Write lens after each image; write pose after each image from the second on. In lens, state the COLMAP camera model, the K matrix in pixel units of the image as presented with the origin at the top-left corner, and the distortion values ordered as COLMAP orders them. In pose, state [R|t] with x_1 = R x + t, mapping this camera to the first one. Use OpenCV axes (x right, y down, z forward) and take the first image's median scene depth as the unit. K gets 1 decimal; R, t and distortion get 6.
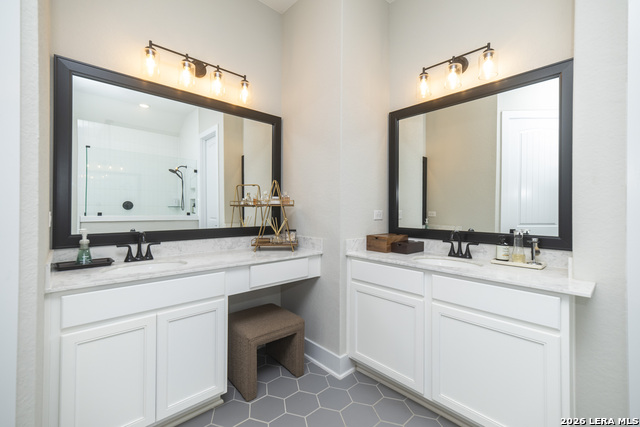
lens RADIAL K [[276.9, 0, 309.4], [0, 276.9, 207.7], [0, 0, 1]] dist [0.005975, -0.000931]
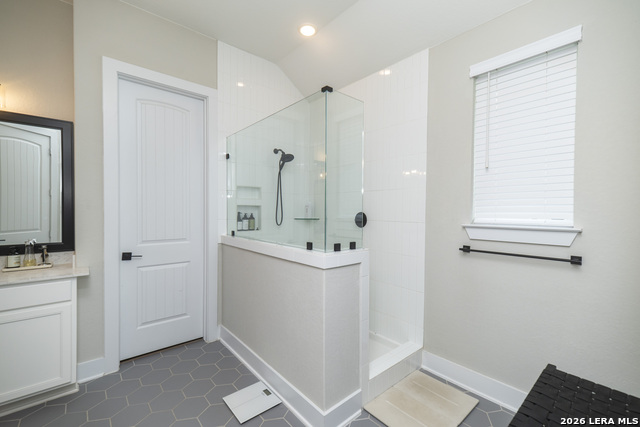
lens RADIAL K [[276.9, 0, 323.9], [0, 276.9, 213.9], [0, 0, 1]] dist [0.005975, -0.000931]
pose [[0.014473, -0.016105, 0.999766, -0.427606], [-0.007389, 0.999841, 0.016213, -0.062075], [-0.999868, -0.007622, 0.014352, -0.305708]]
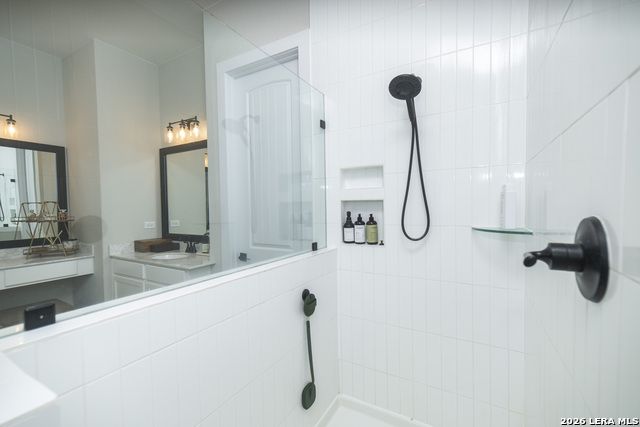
lens RADIAL K [[276.9, 0, 319.8], [0, 276.9, 215.5], [0, 0, 1]] dist [0.005975, -0.000931]
pose [[0.948477, -0.027428, 0.315656, 0.733101], [0.016511, 0.999171, 0.037206, -0.069348], [-0.316415, -0.030077, 0.948144, -0.669809]]
